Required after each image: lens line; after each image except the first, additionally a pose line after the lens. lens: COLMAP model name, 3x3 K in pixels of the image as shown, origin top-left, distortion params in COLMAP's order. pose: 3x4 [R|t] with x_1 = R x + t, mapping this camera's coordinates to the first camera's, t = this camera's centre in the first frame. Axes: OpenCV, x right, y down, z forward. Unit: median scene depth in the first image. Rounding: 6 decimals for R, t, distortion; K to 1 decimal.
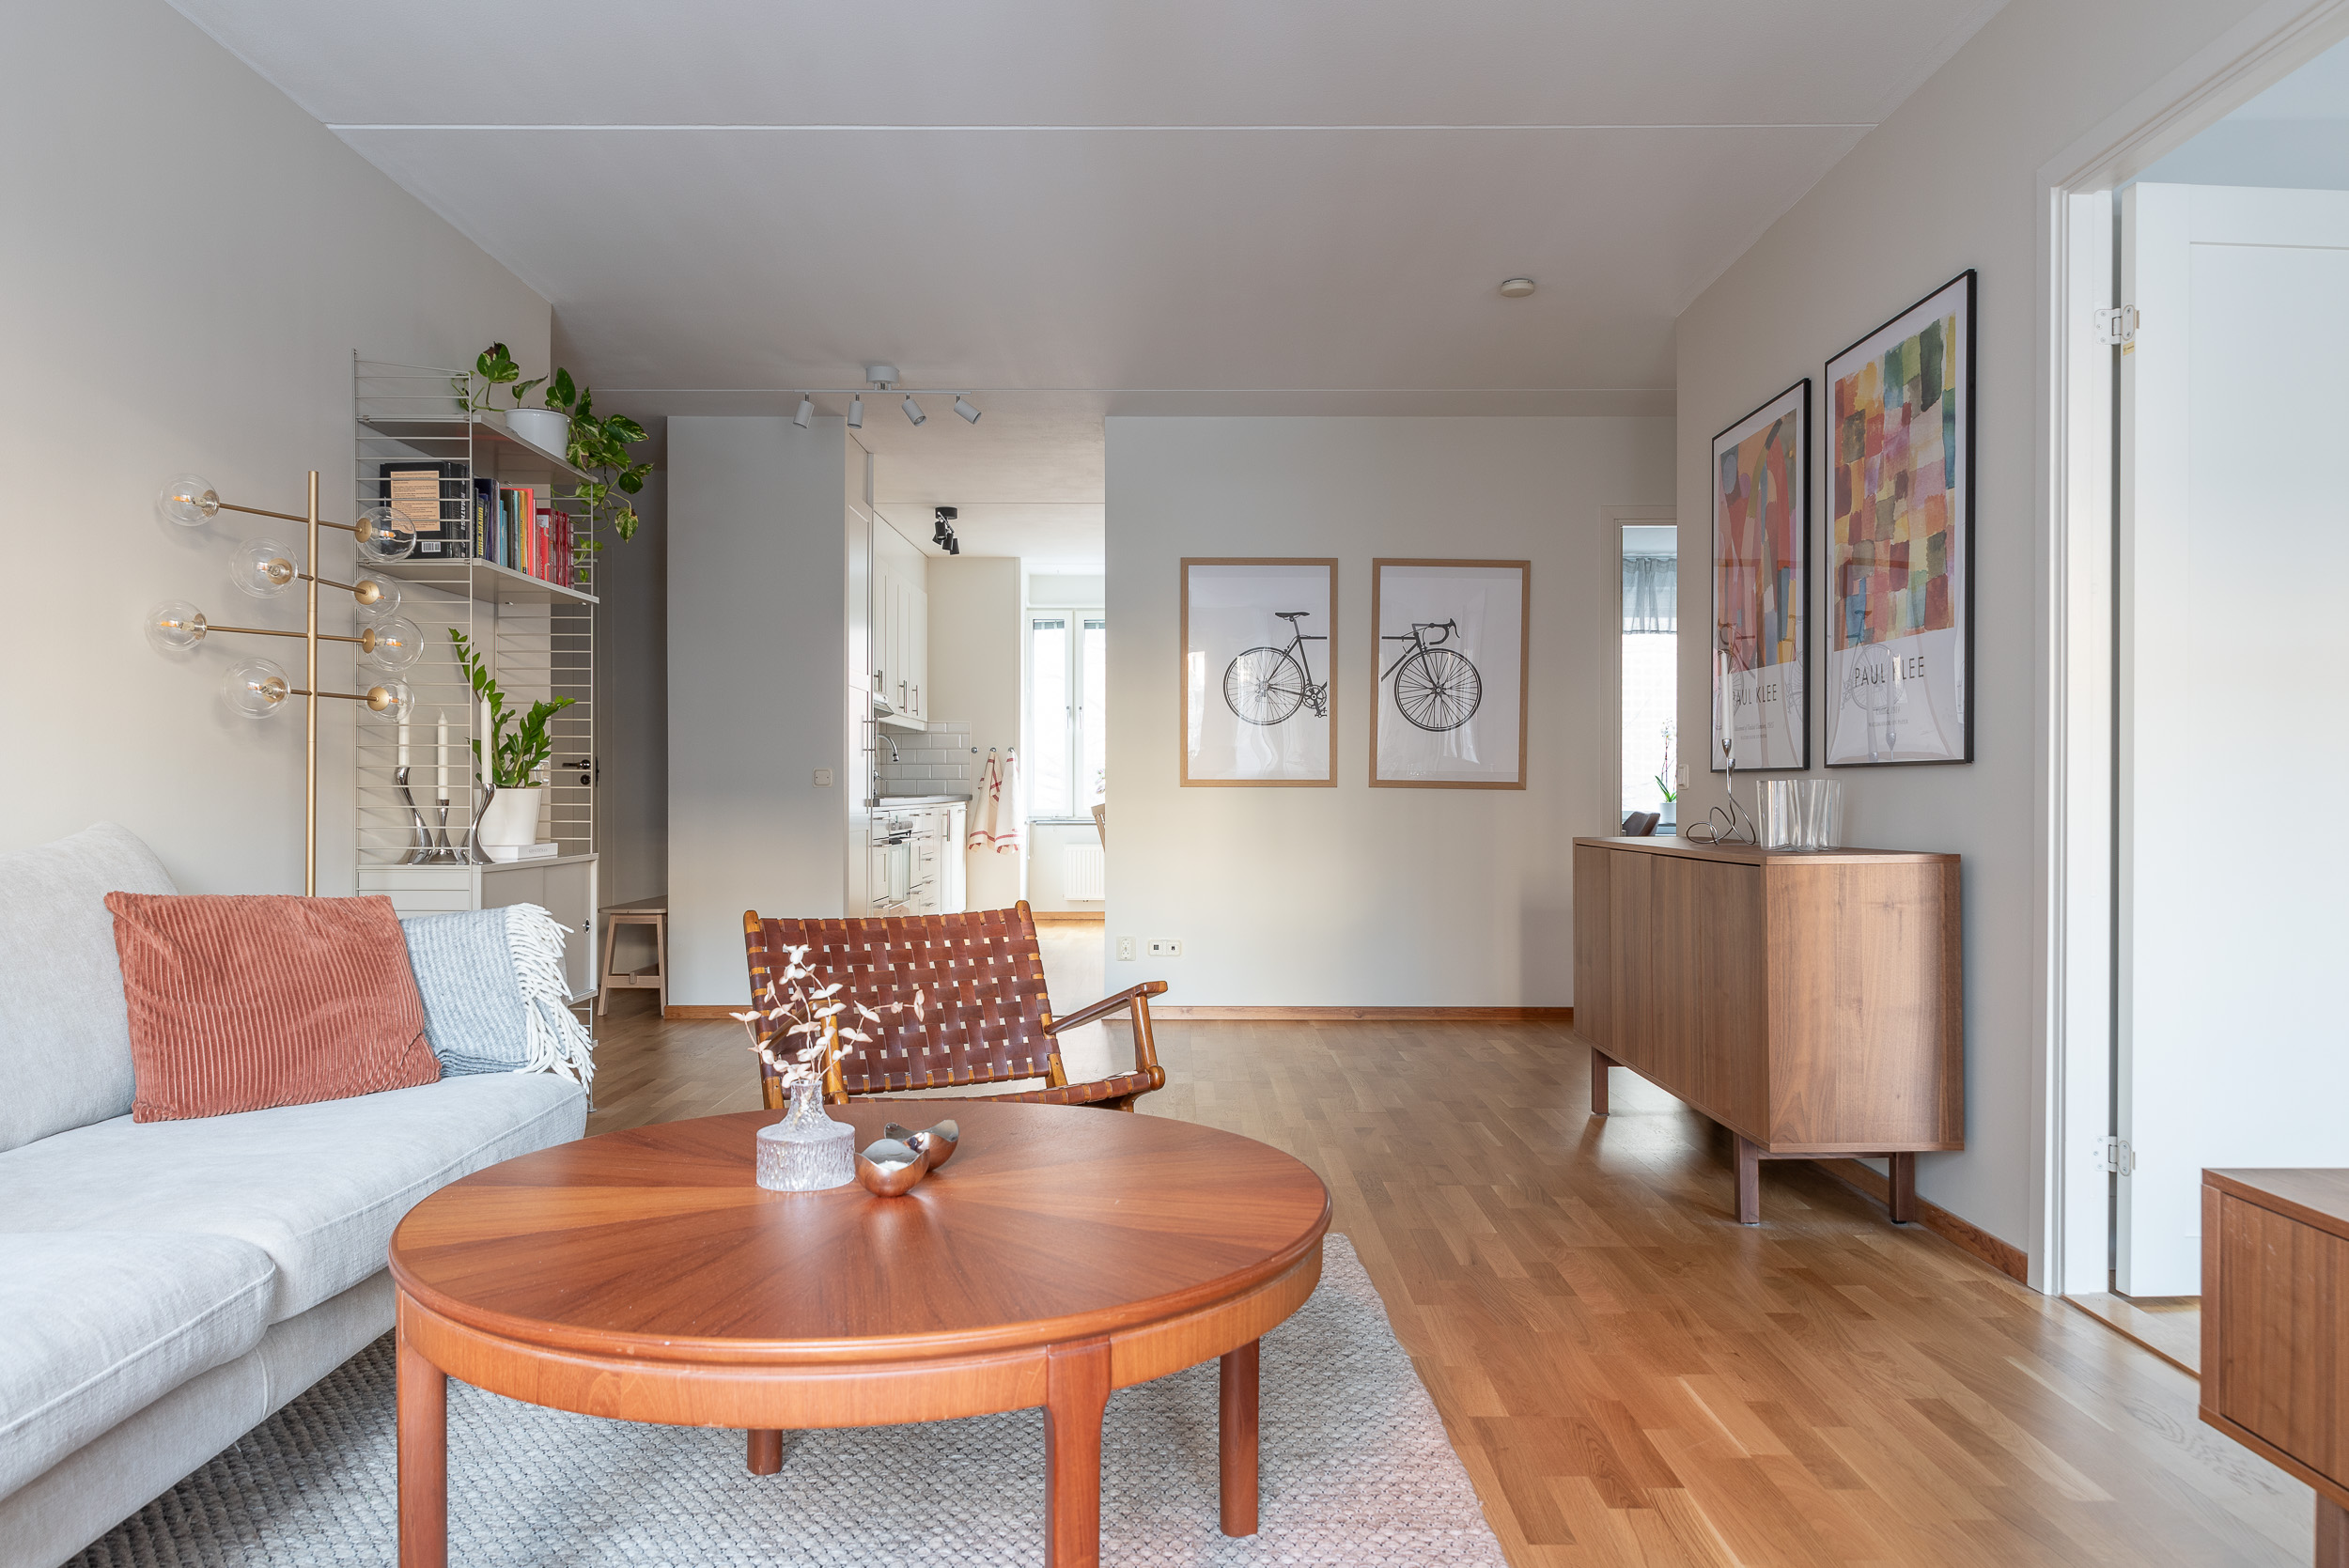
lens RADIAL K [[1584.1, 0, 1176.0], [0, 1584.1, 788.6], [0, 0, 1]] dist [0.003173, 0.001227]
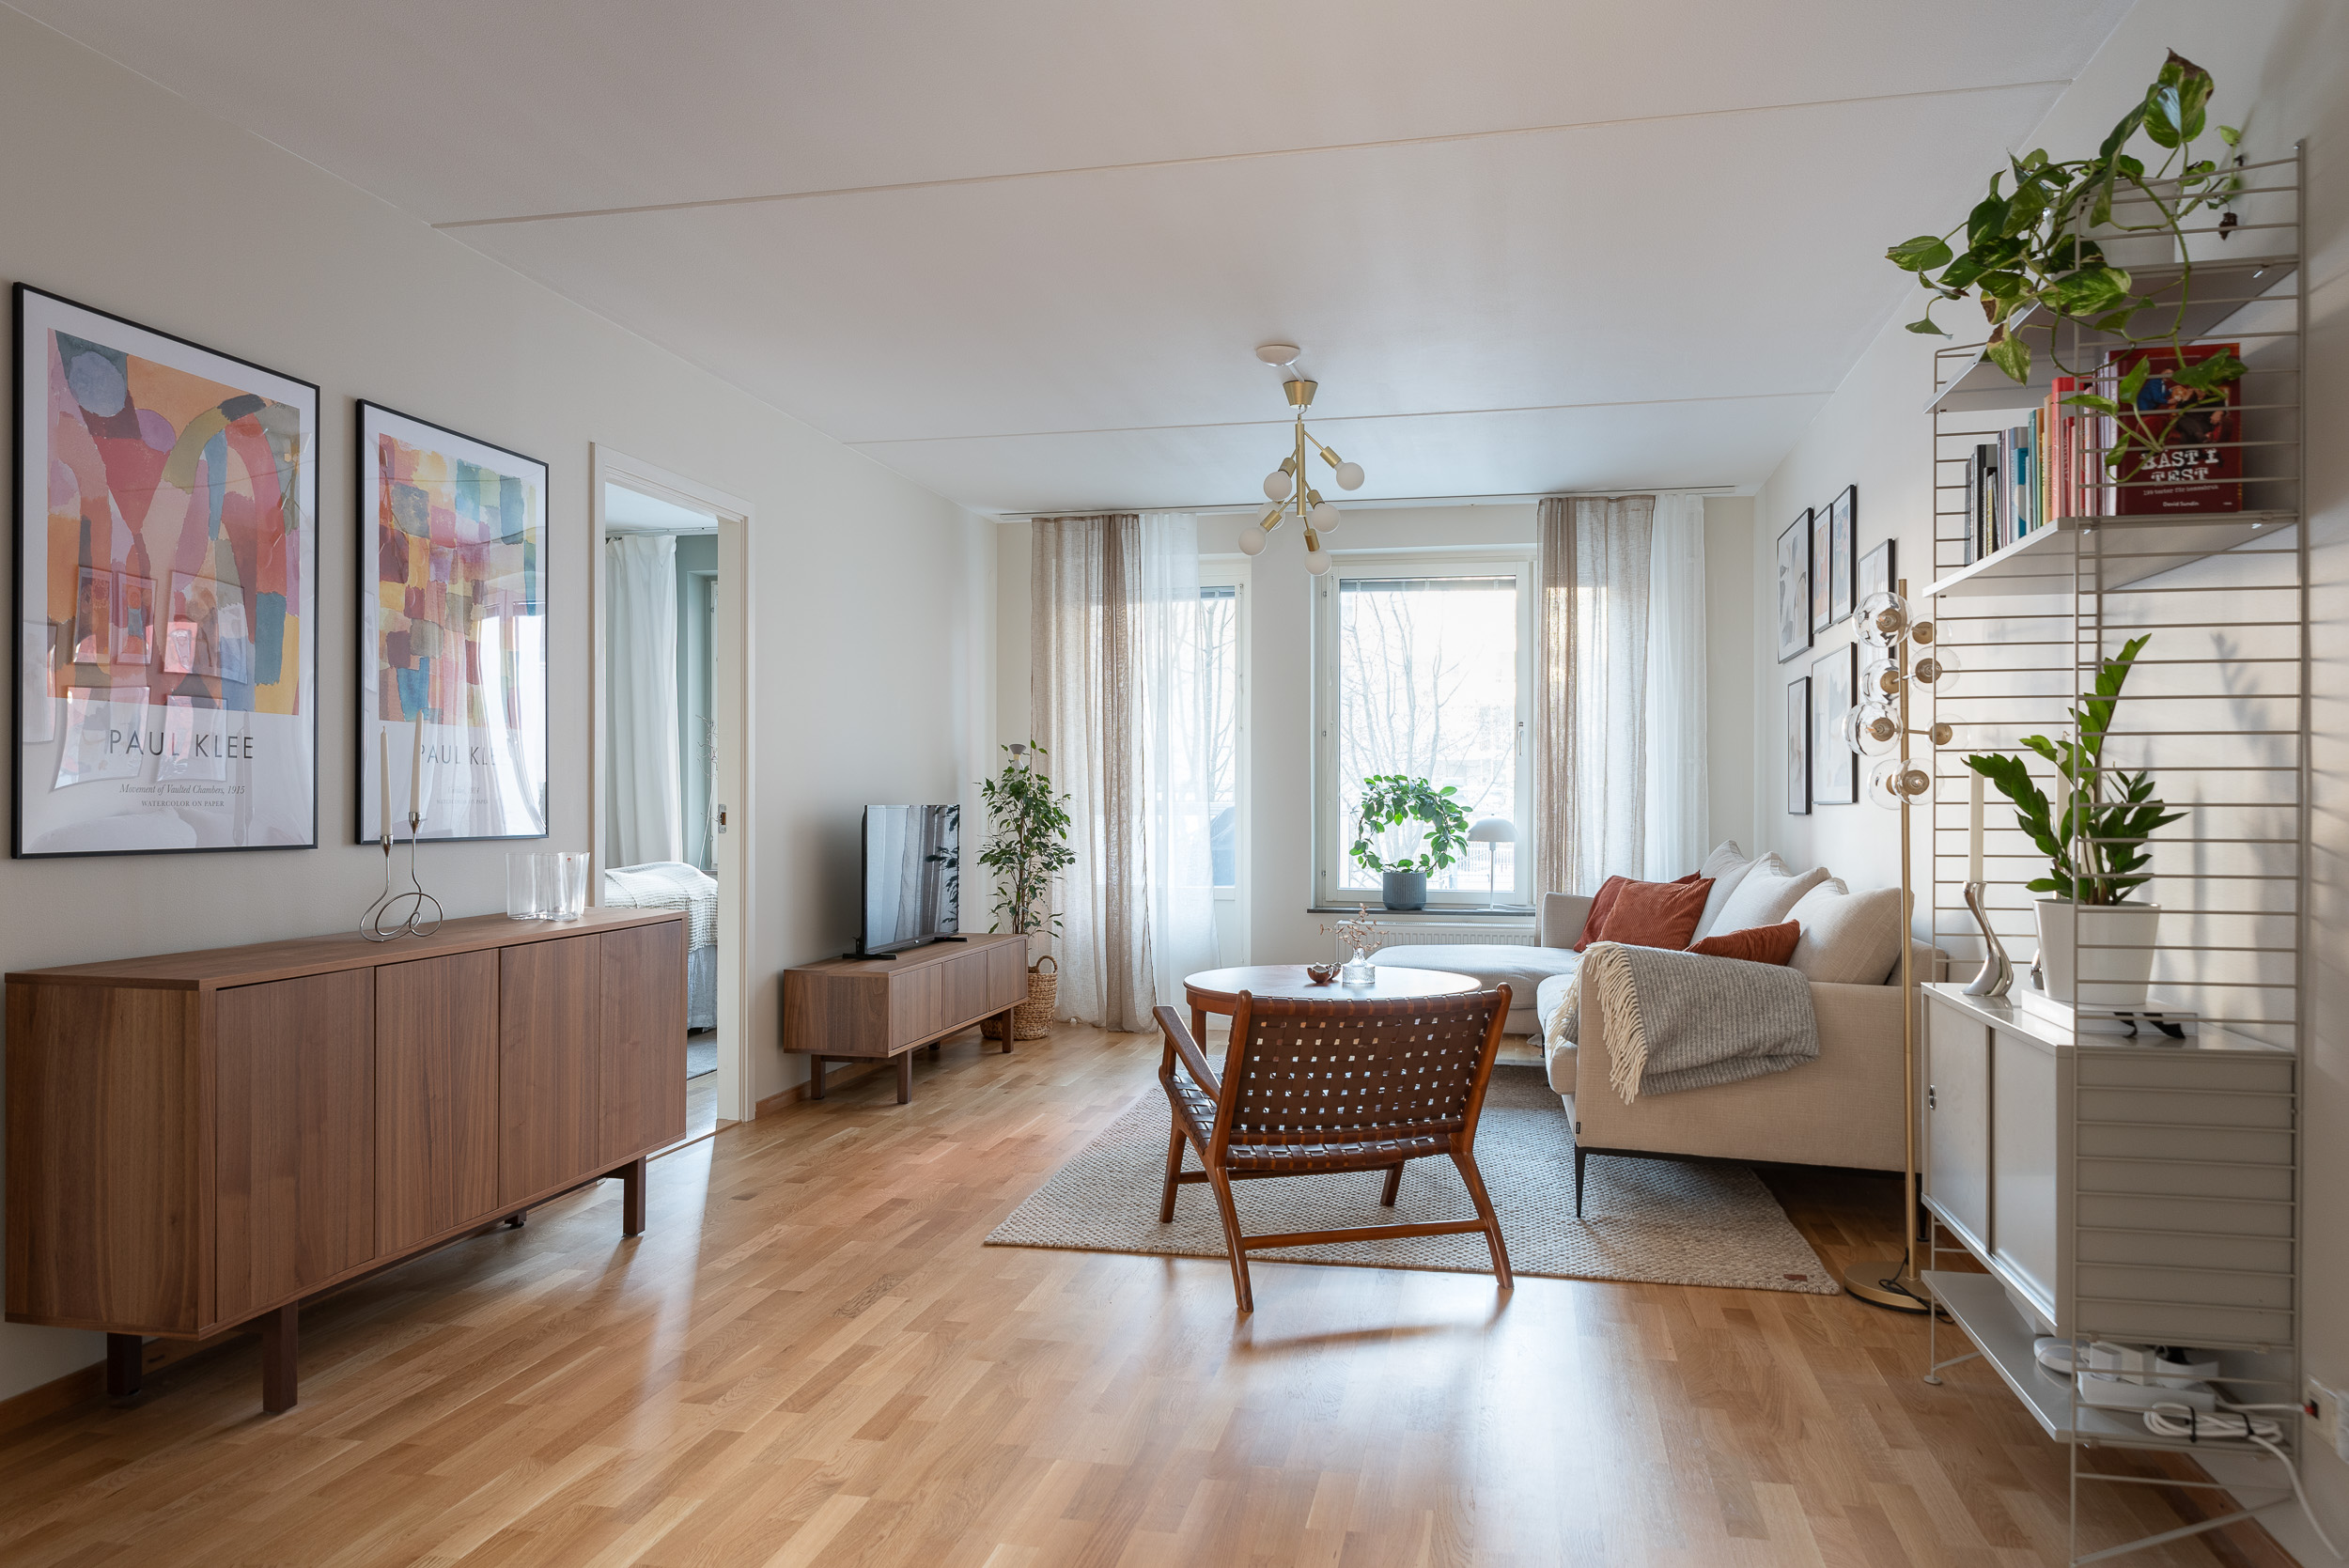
lens RADIAL K [[1564.3, 0, 1181.8], [0, 1564.3, 797.0], [0, 0, 1]] dist [-0.008930, -0.002403]
pose [[-0.978331, 0.003916, 0.207010, -0.272940], [0.002713, 0.999978, -0.006096, -0.038268], [-0.207029, -0.005403, -0.978320, 2.070604]]
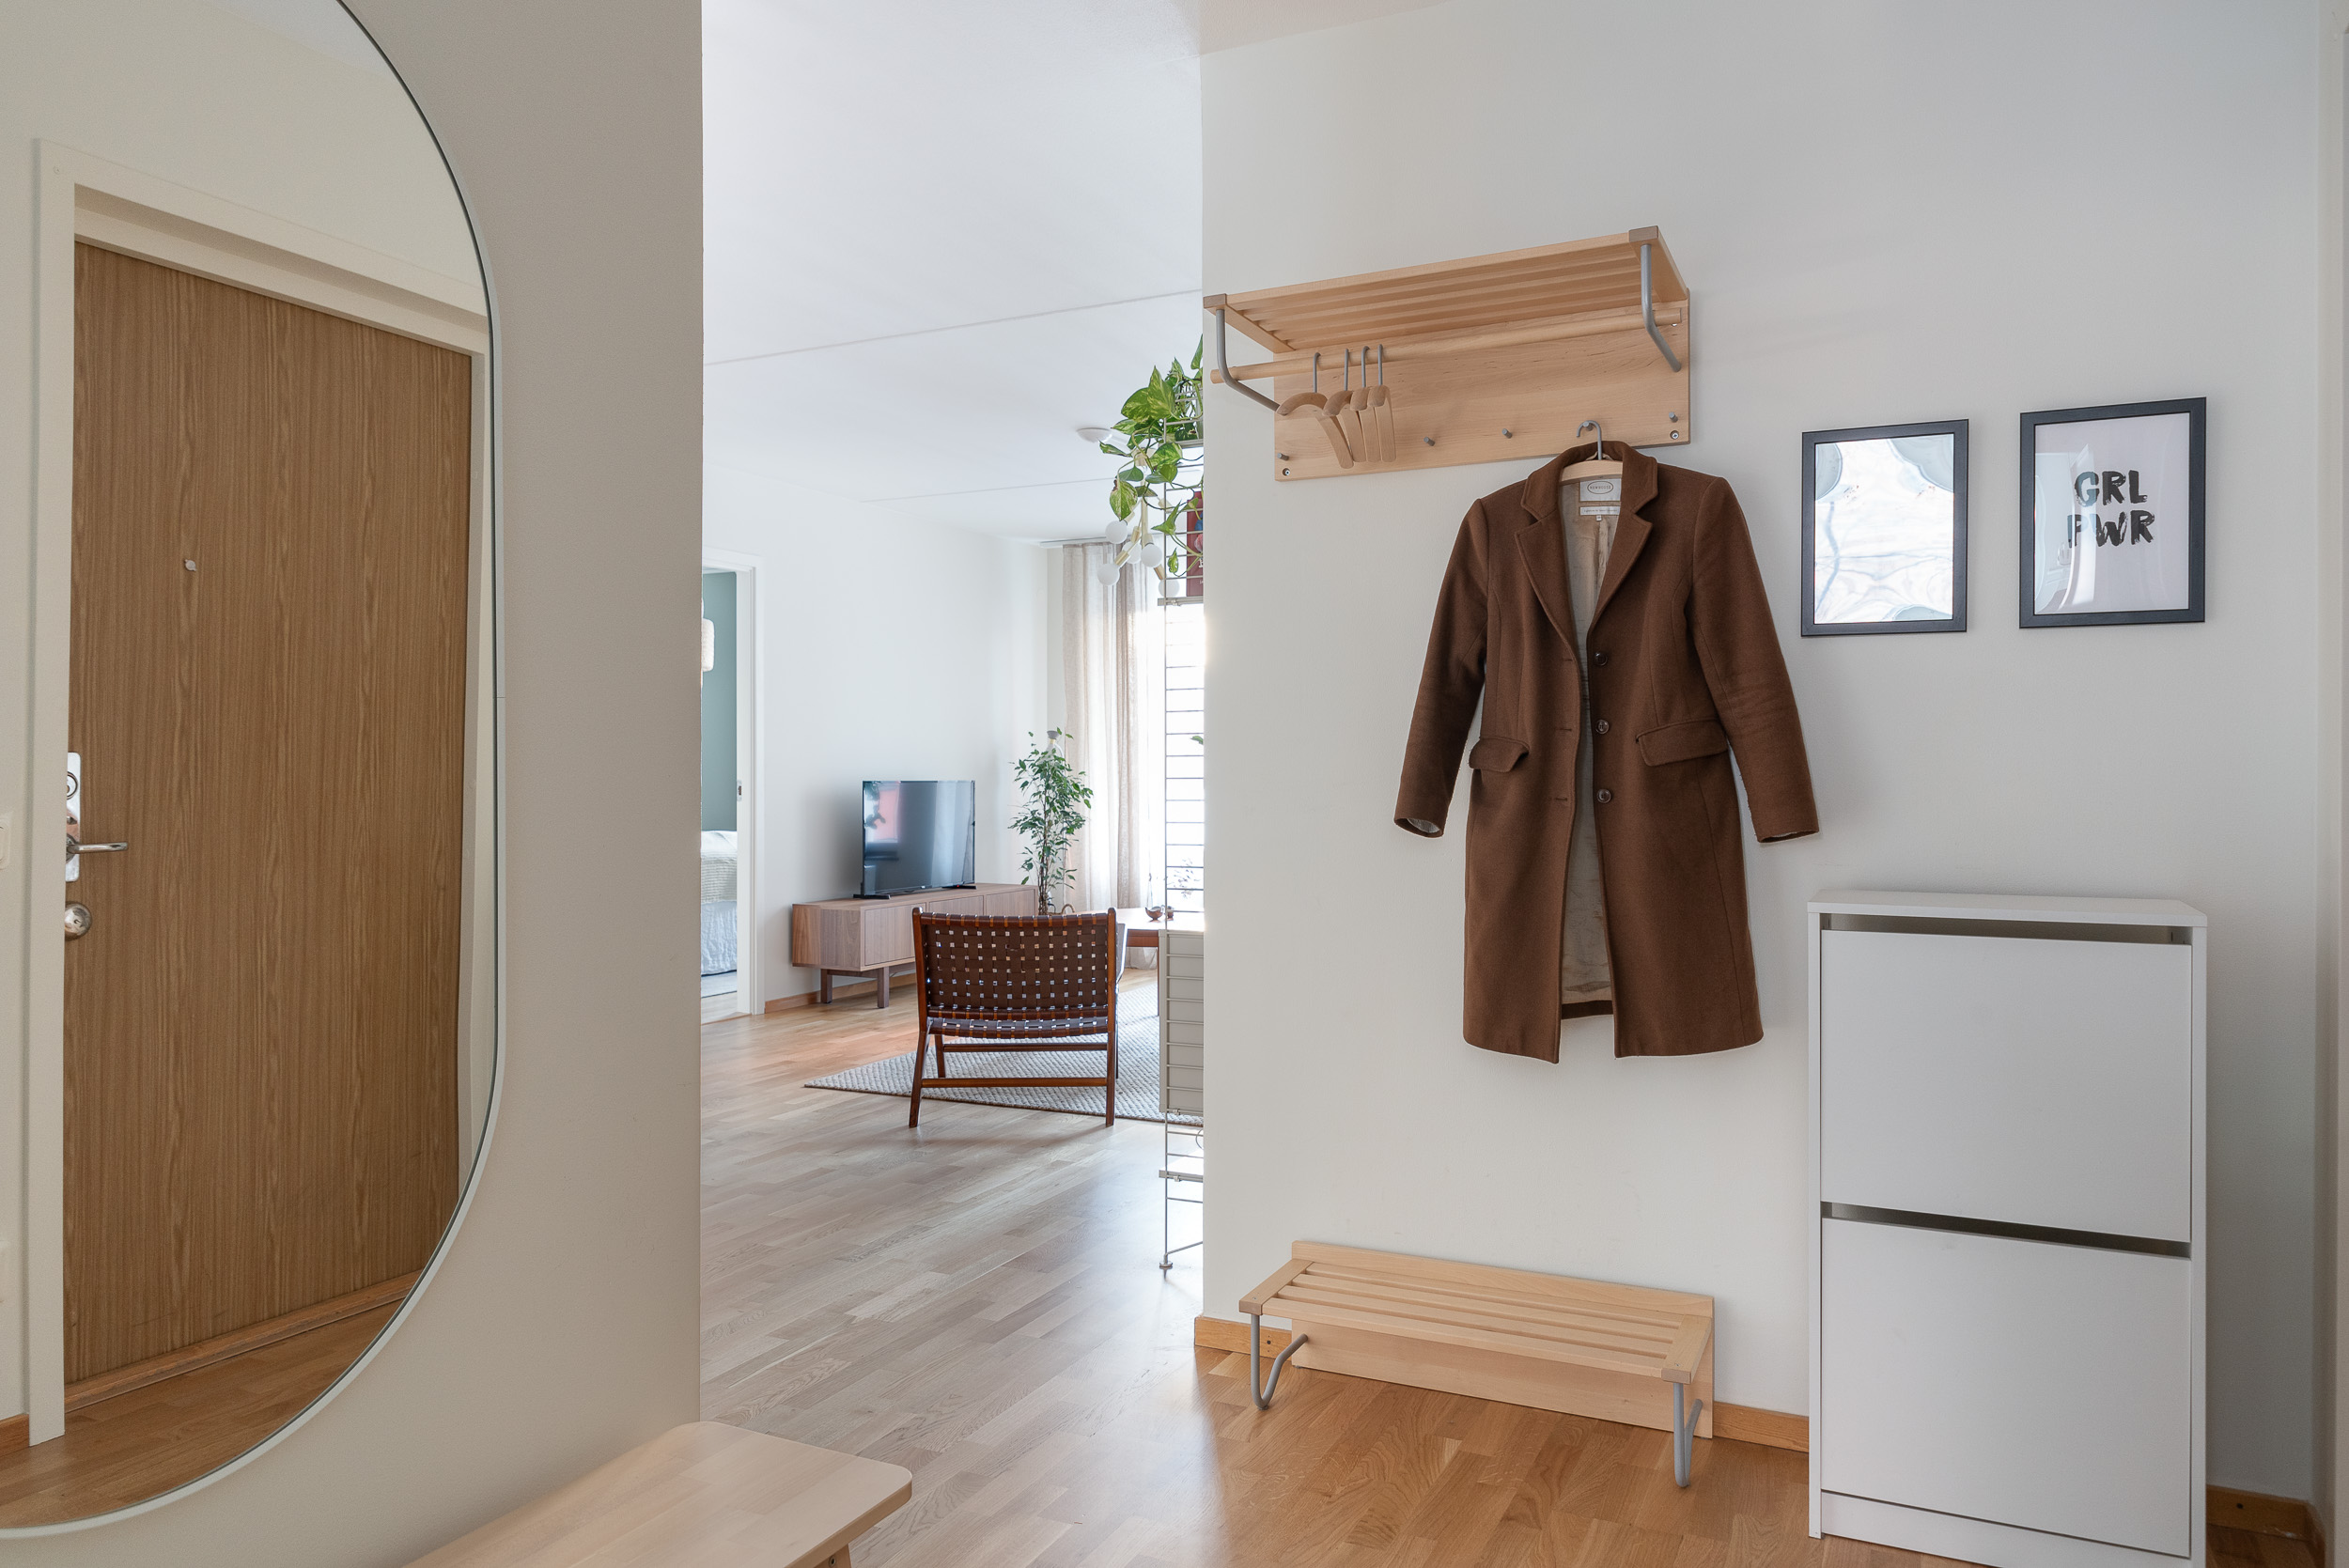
lens RADIAL K [[1564.3, 0, 1173.9], [0, 1564.3, 784.1], [0, 0, 1]] dist [-0.008930, -0.002403]
pose [[-0.900086, 0.001346, 0.435709, -0.956987], [0.001942, 0.999998, 0.000923, -0.037063], [-0.435707, 0.001677, -0.900087, 2.292652]]
